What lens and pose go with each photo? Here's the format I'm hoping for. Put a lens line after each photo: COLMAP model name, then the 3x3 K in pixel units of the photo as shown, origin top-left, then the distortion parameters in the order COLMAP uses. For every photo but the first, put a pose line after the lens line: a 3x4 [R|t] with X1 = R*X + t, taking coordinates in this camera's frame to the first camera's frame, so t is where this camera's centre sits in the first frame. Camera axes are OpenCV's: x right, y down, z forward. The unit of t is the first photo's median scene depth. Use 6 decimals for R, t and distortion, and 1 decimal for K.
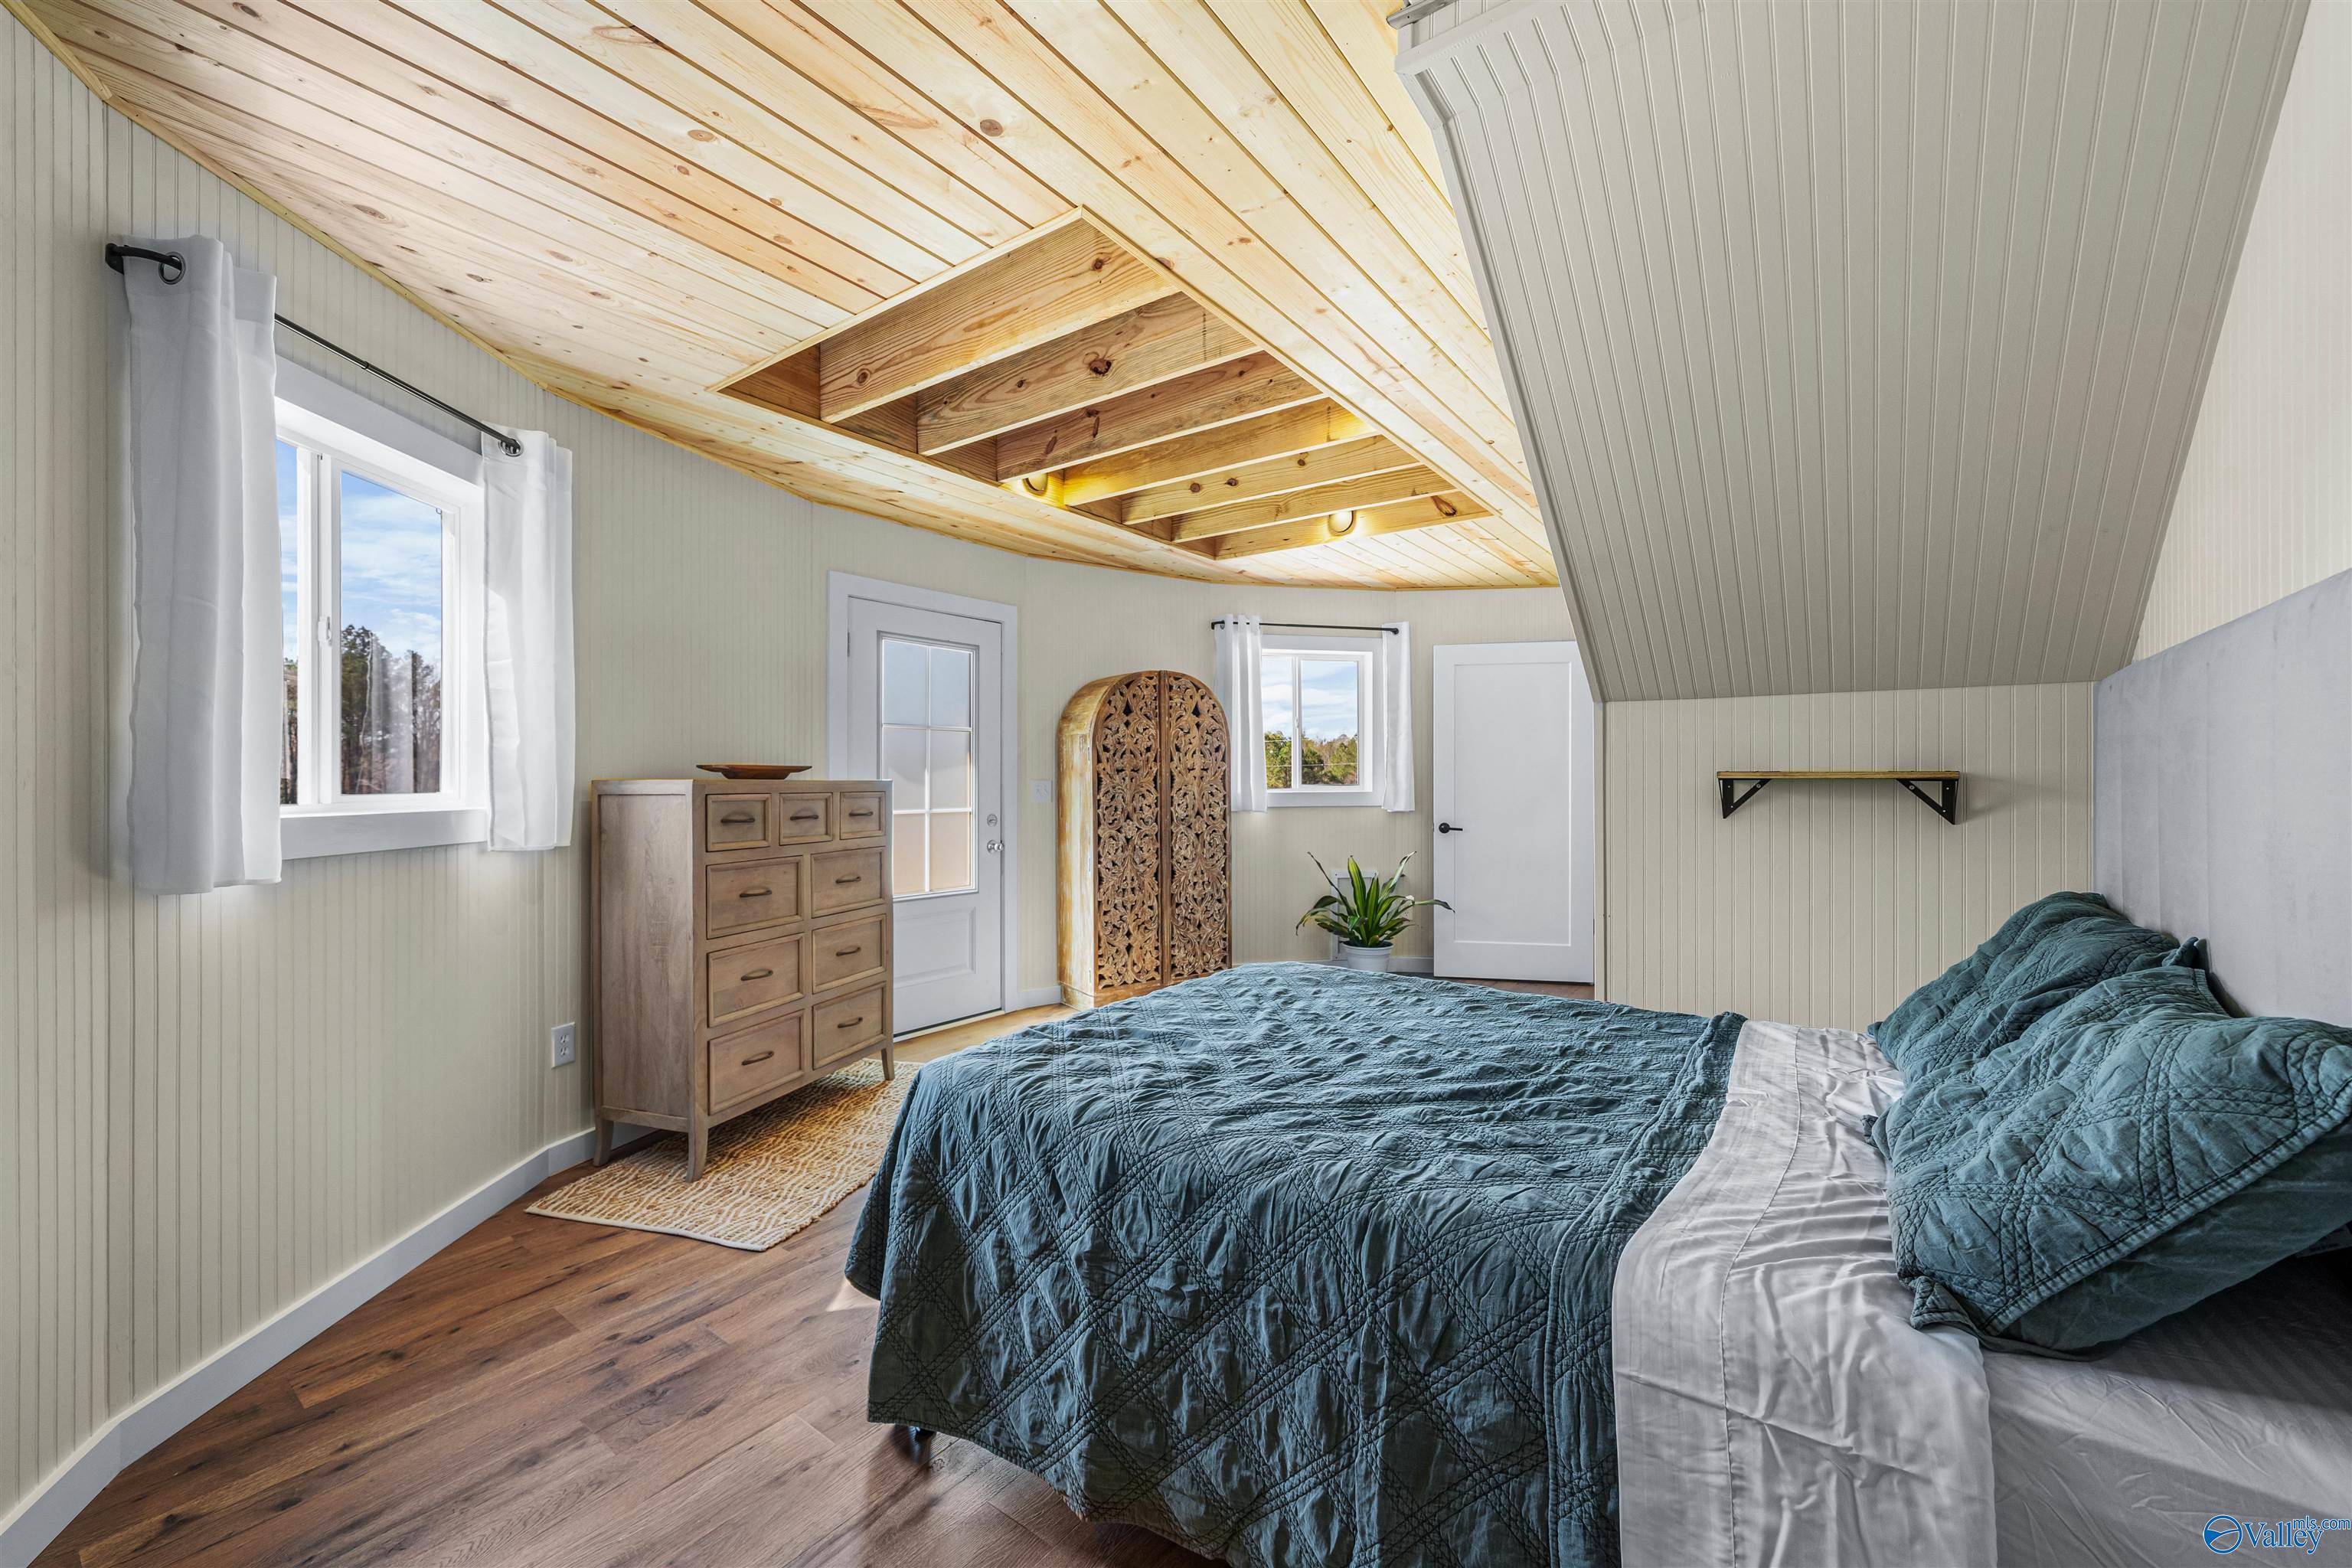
lens RADIAL K [[933.0, 0, 1172.9], [0, 933.0, 779.6], [0, 0, 1]] dist [0.000168, 0.000188]
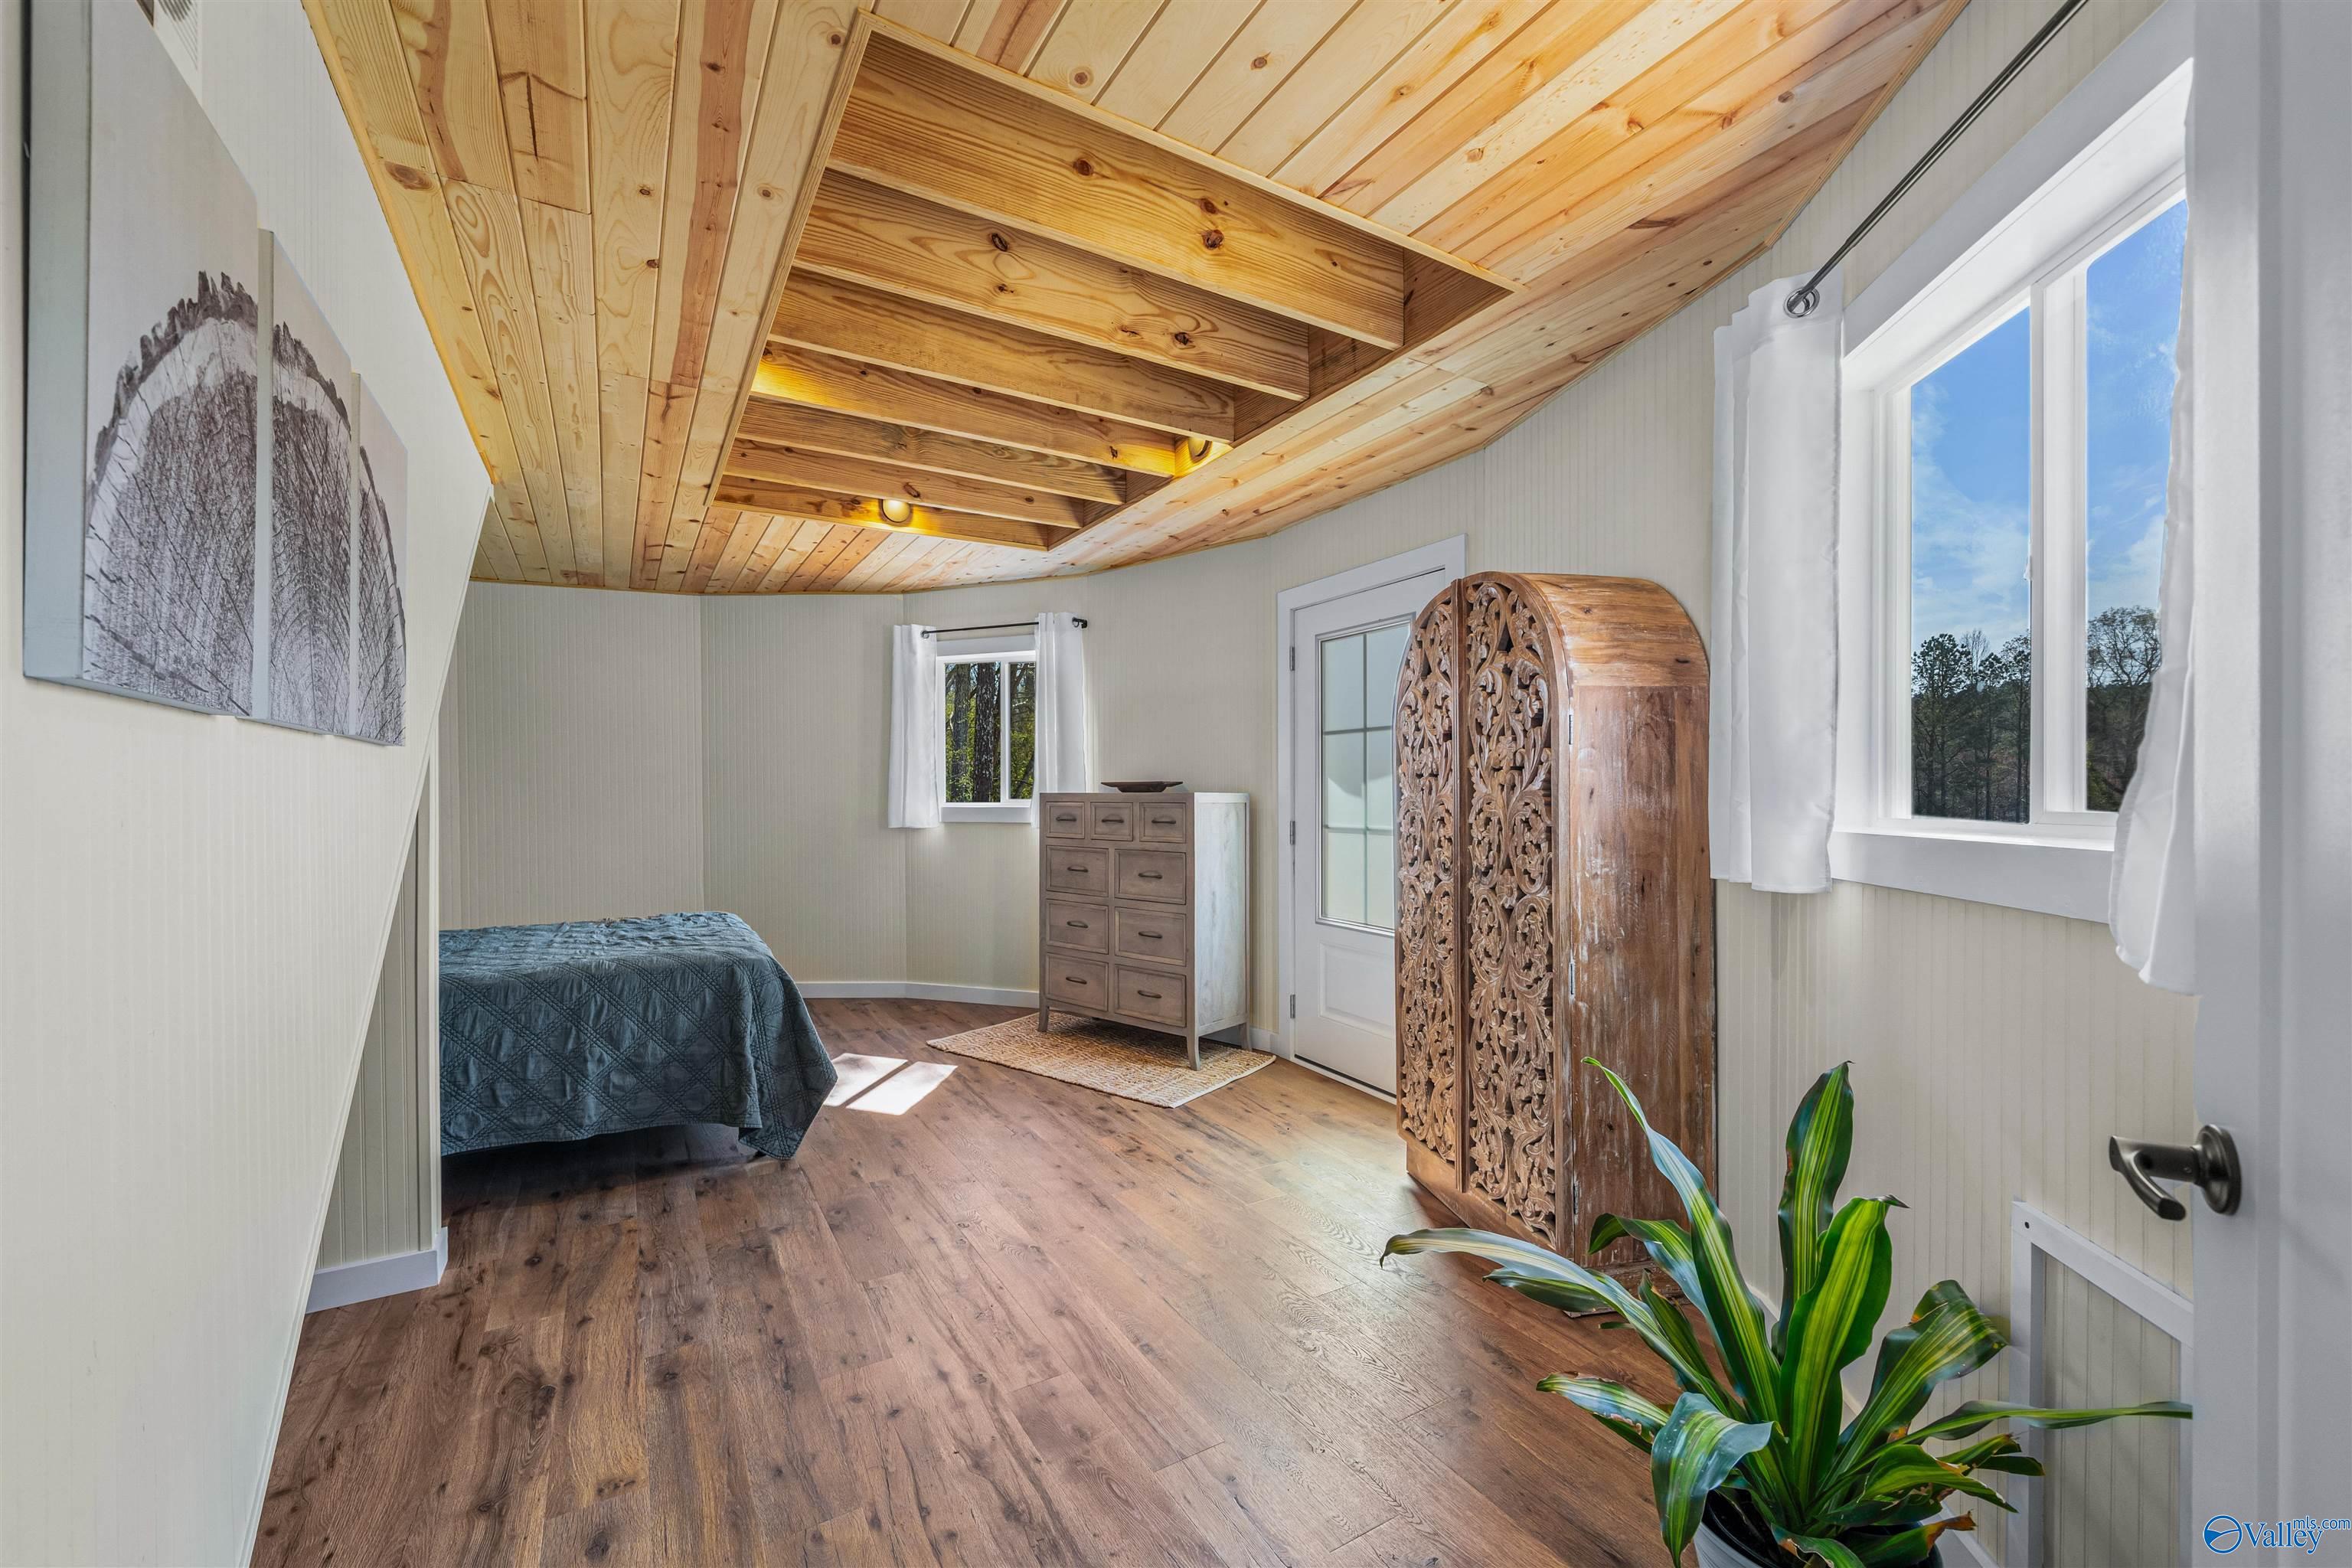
lens RADIAL K [[933.0, 0, 1174.1], [0, 933.0, 794.3], [0, 0, 1]] dist [0.000168, 0.000188]
pose [[-0.391000, 0.004753, -0.920378, 0.641577], [0.006118, 0.999978, 0.002565, -0.000540], [0.920370, -0.004628, -0.391021, 1.284073]]
